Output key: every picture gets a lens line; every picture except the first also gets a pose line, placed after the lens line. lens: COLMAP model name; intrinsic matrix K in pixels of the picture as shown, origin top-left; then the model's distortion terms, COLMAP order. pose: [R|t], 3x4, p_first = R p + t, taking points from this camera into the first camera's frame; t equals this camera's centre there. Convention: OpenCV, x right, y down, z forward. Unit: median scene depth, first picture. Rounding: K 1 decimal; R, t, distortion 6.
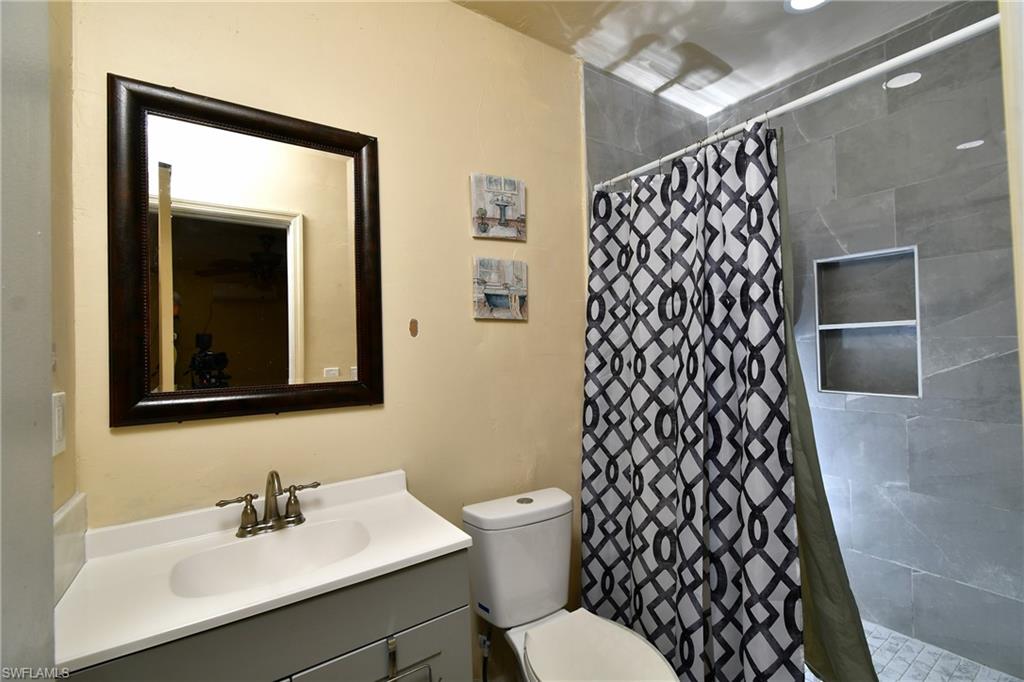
lens RADIAL K [[460.0, 0, 511.6], [0, 460.0, 341.3], [0, 0, 1]] dist [0.002581, 0.000382]
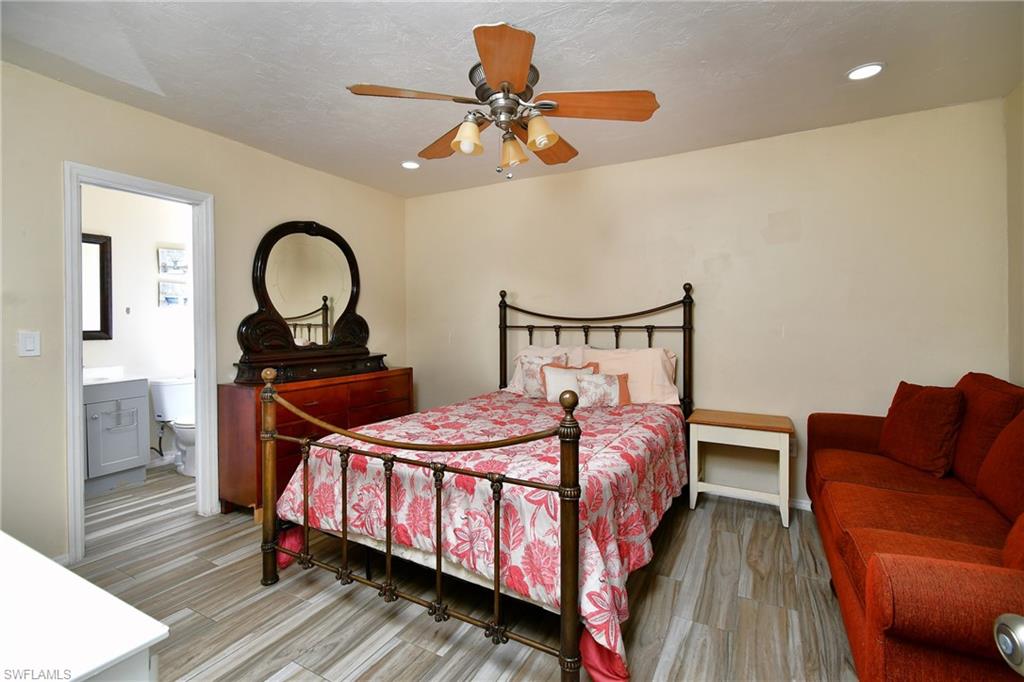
lens RADIAL K [[460.0, 0, 509.1], [0, 460.0, 323.7], [0, 0, 1]] dist [0.002581, 0.000382]
pose [[0.900744, 0.017484, 0.433998, 0.580988], [-0.022468, 0.999727, 0.006358, -0.020177], [-0.433769, -0.015478, 0.900891, -2.208281]]
